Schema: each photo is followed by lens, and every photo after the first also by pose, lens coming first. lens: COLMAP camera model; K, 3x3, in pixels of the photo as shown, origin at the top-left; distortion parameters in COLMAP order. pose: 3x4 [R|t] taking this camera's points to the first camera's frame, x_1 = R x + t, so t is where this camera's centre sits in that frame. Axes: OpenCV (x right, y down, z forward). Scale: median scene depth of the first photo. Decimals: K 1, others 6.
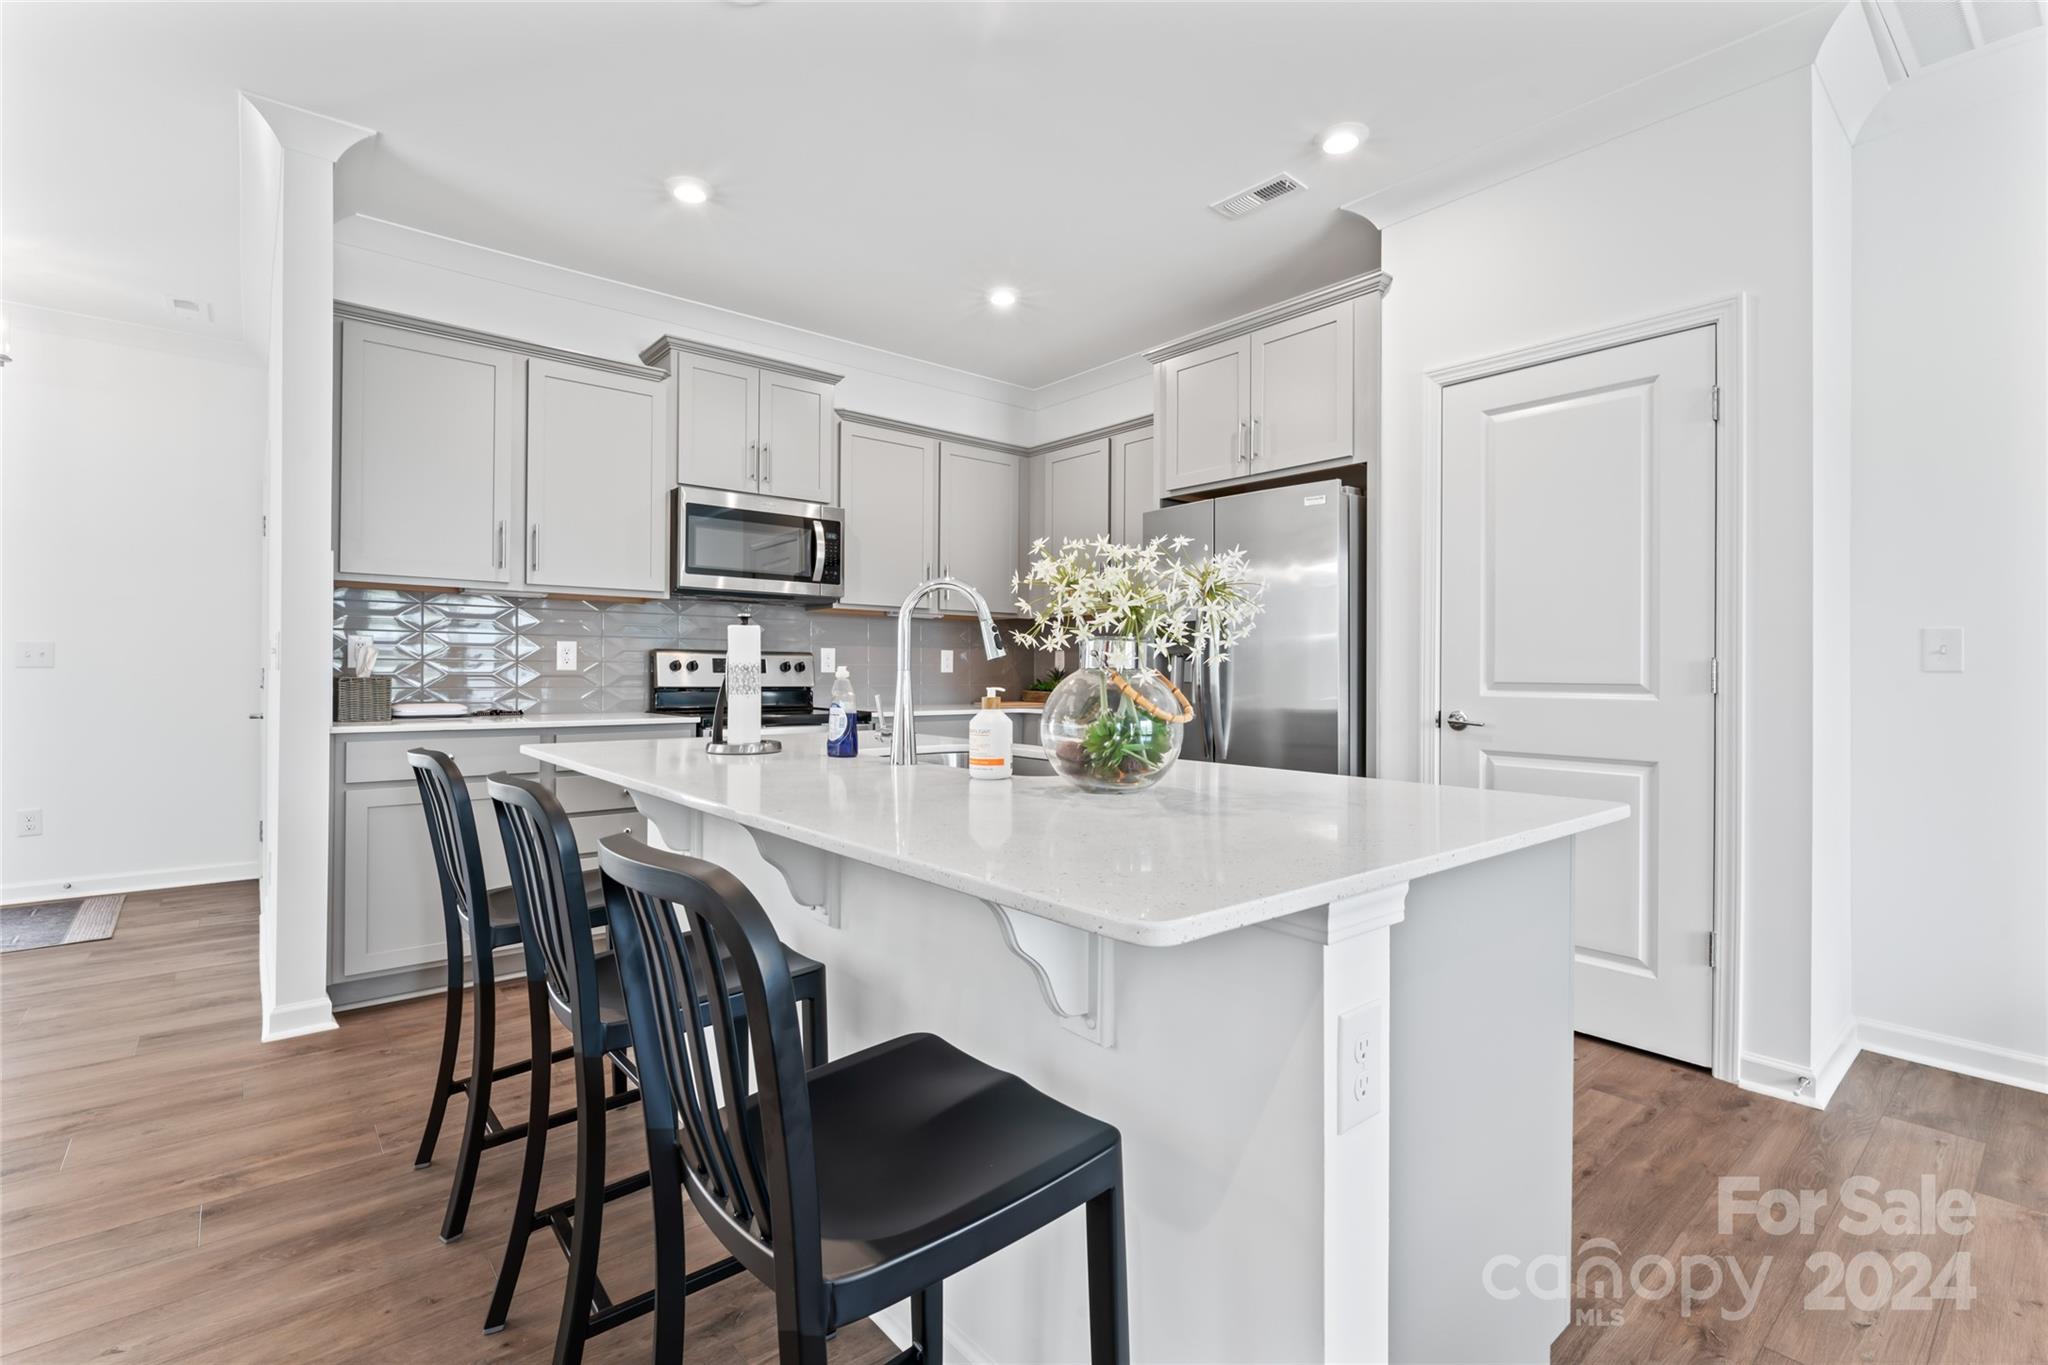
lens RADIAL K [[929.0, 0, 1021.2], [0, 929.0, 664.0], [0, 0, 1]] dist [0.003609, -0.001387]
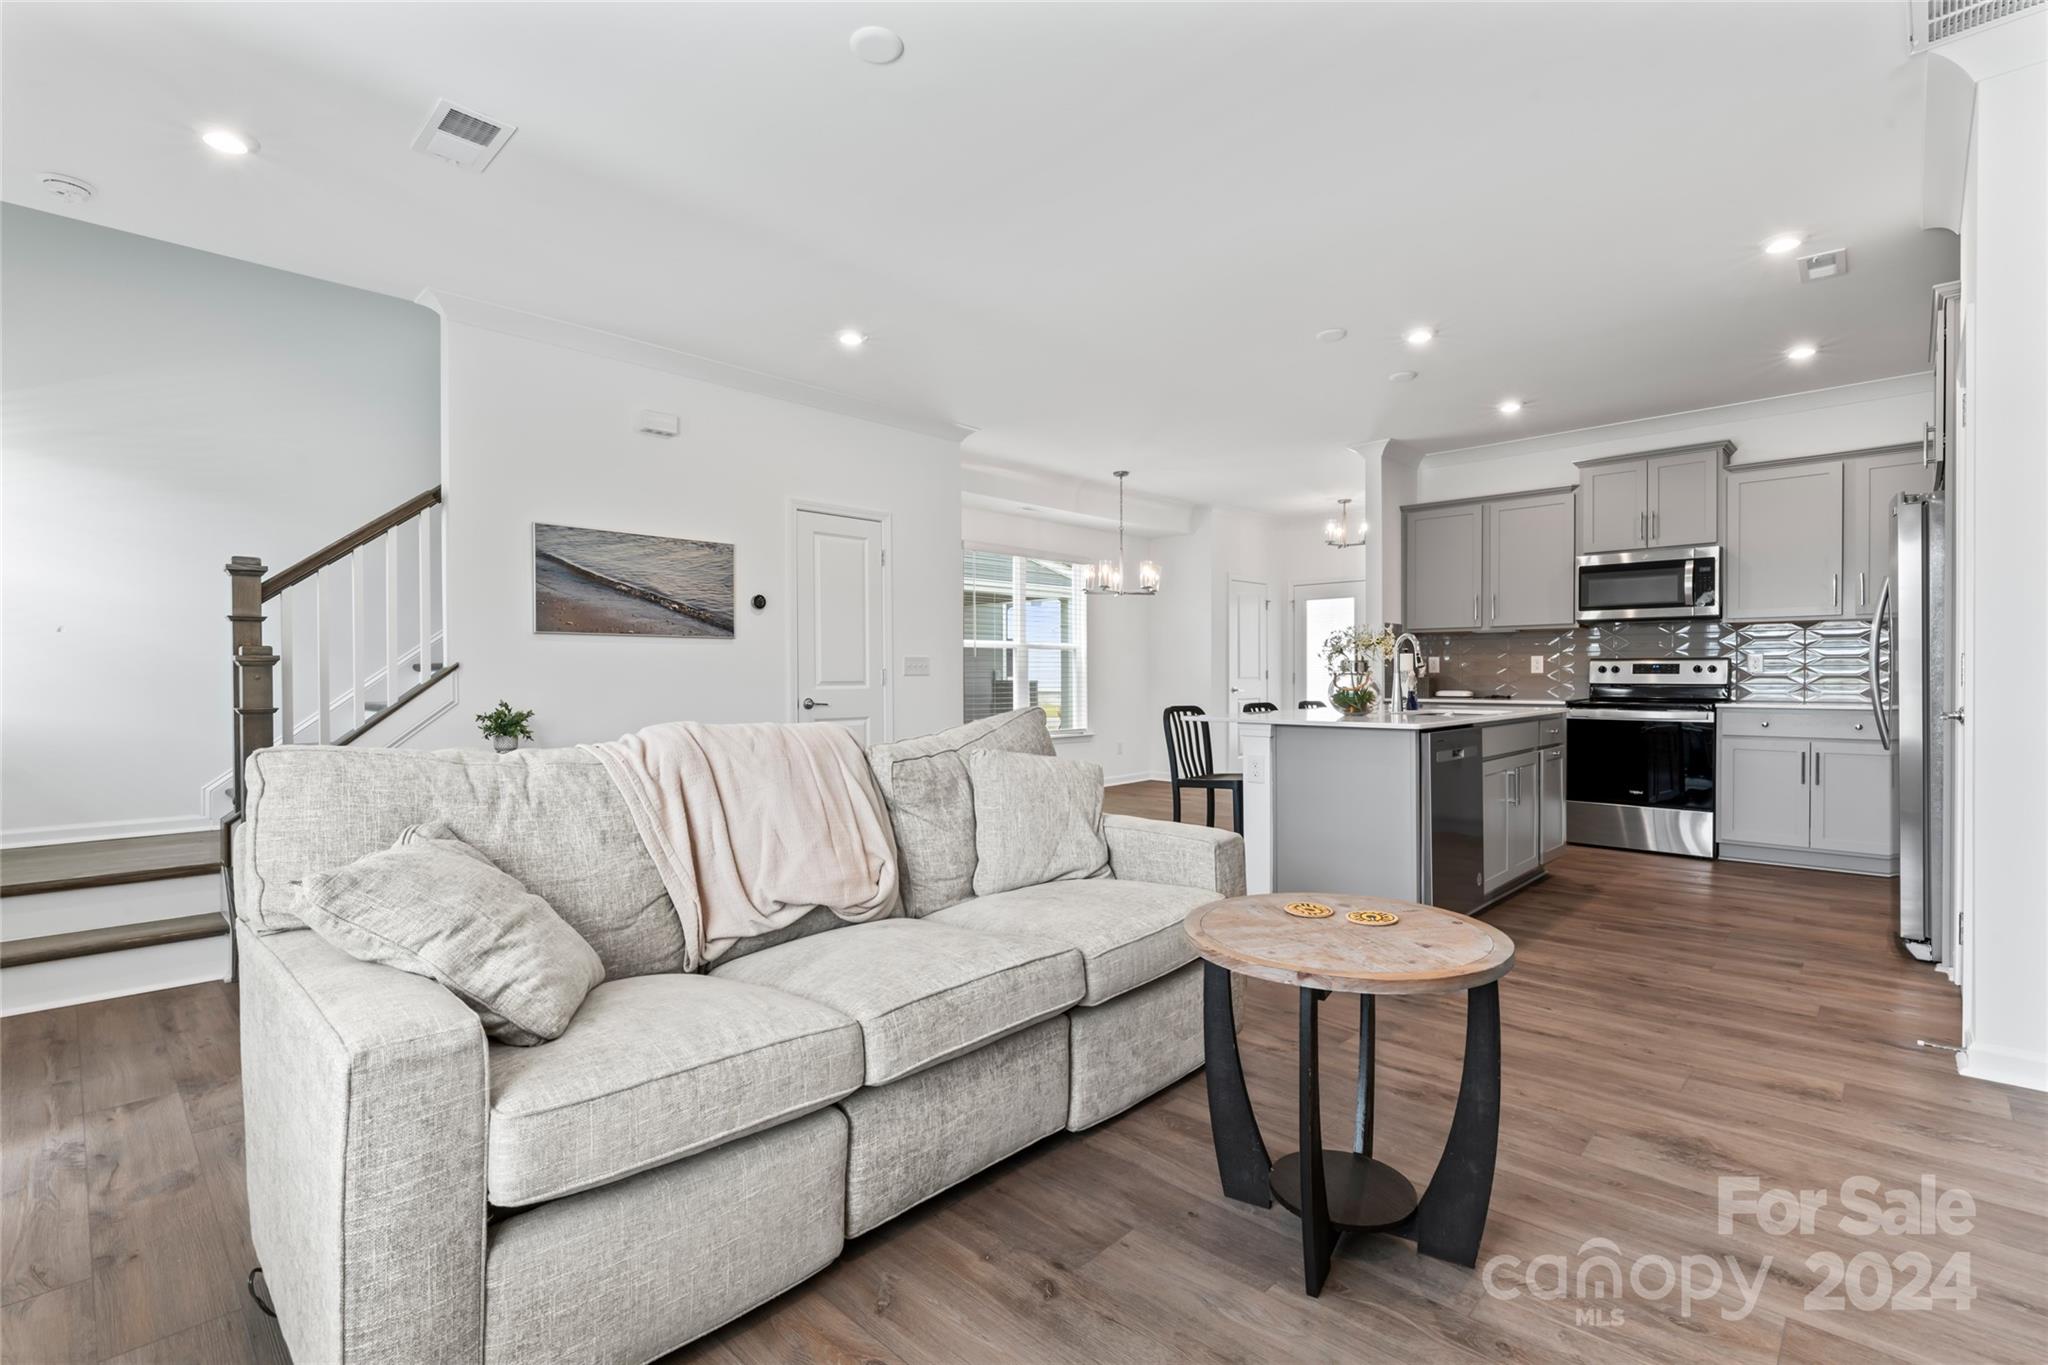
lens RADIAL K [[929.0, 0, 1021.6], [0, 929.0, 676.9], [0, 0, 1]] dist [0.003609, -0.001387]
pose [[0.111031, -0.002470, -0.993814, 1.109660], [0.011711, 0.999931, -0.001177, 0.004816], [0.993748, -0.011508, 0.111053, -0.120800]]
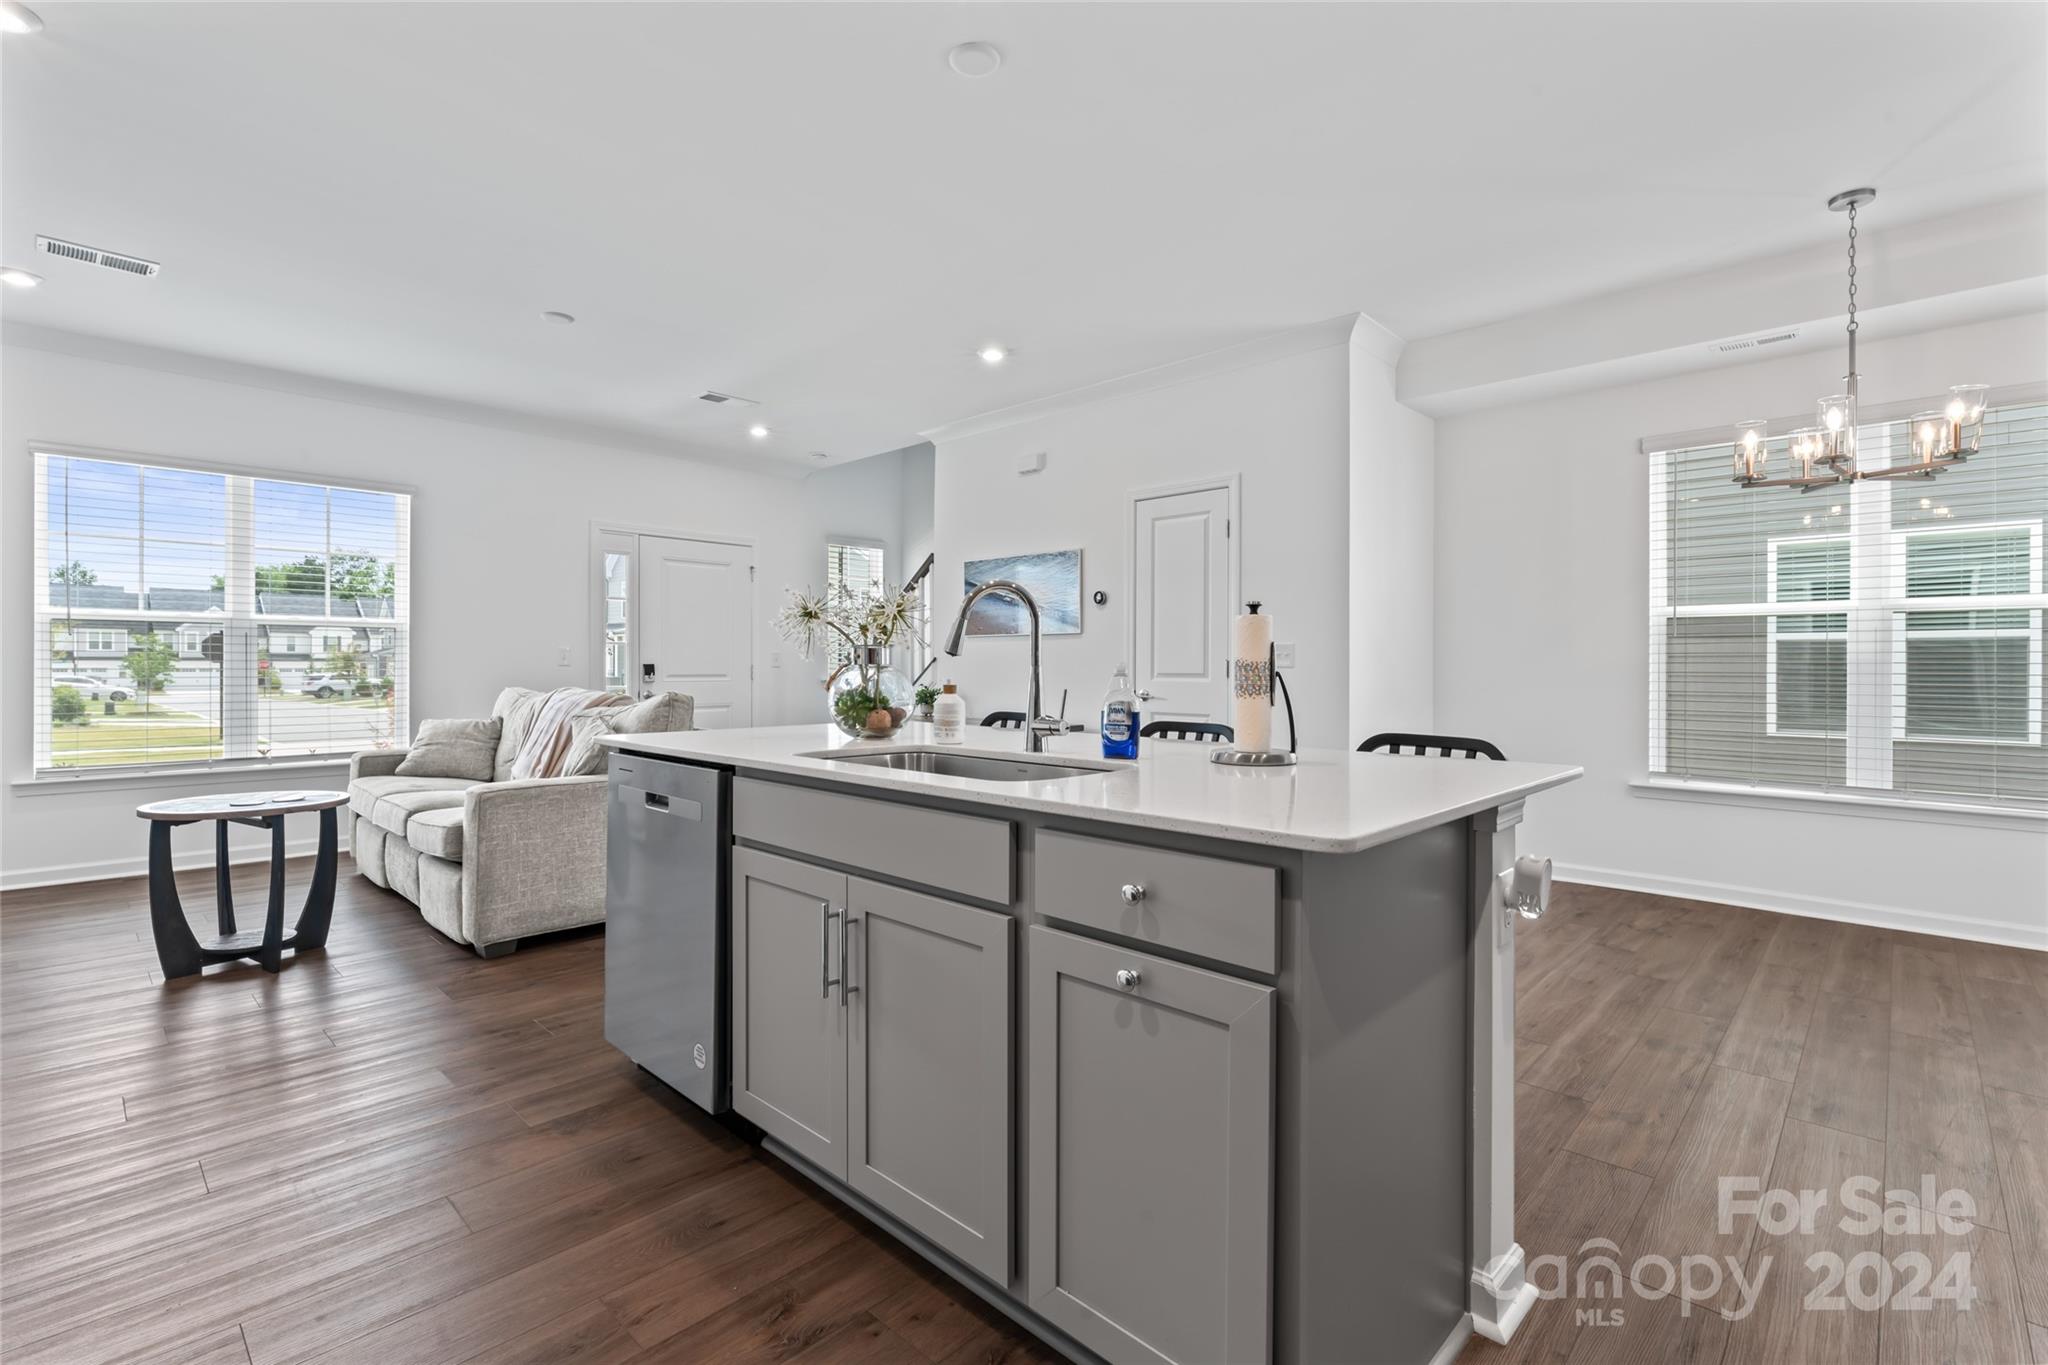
lens RADIAL K [[929.0, 0, 1021.6], [0, 929.0, 657.1], [0, 0, 1]] dist [0.003609, -0.001387]
pose [[-0.993771, -0.008507, -0.111112, 0.007073], [-0.006645, 0.999831, -0.017116, 0.007810], [0.111239, -0.016271, -0.993660, 1.073631]]
